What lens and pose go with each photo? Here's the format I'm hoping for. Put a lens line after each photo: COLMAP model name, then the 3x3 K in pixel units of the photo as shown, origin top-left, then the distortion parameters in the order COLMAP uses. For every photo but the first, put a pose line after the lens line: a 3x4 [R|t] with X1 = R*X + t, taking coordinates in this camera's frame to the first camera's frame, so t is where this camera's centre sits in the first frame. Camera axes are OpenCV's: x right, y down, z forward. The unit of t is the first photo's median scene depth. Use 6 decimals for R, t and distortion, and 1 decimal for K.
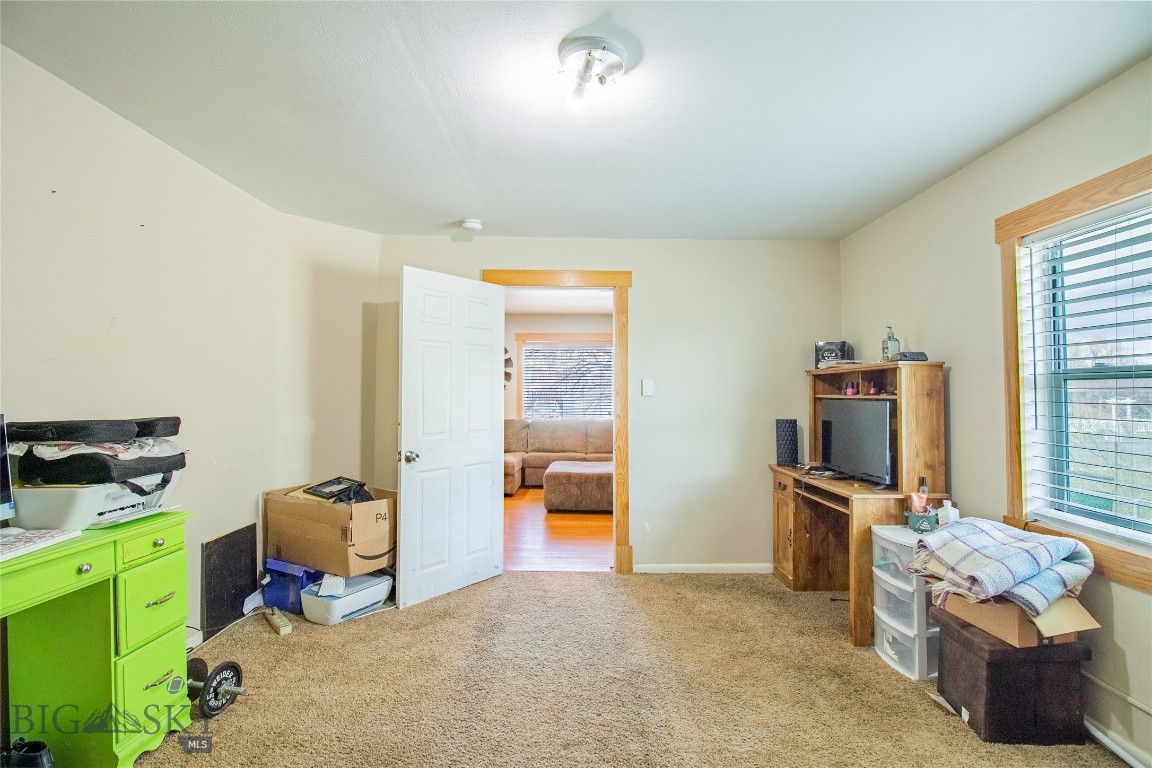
lens RADIAL K [[550.4, 0, 575.0], [0, 550.4, 387.7], [0, 0, 1]] dist [0.007777, -0.008748]
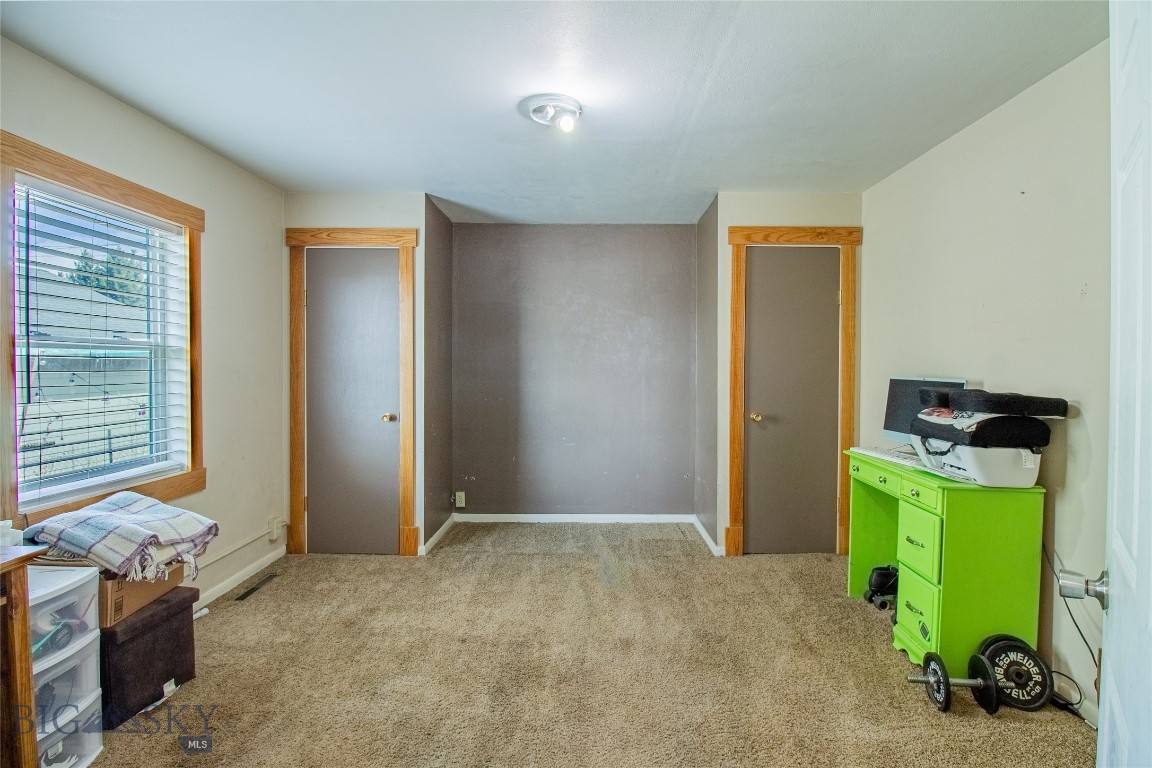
lens RADIAL K [[550.4, 0, 576.1], [0, 550.4, 380.9], [0, 0, 1]] dist [0.007777, -0.008748]
pose [[-0.999485, -0.007592, 0.031174, -0.054211], [-0.006957, 0.999768, 0.020407, 0.017956], [-0.031321, 0.020179, -0.999306, 2.122076]]
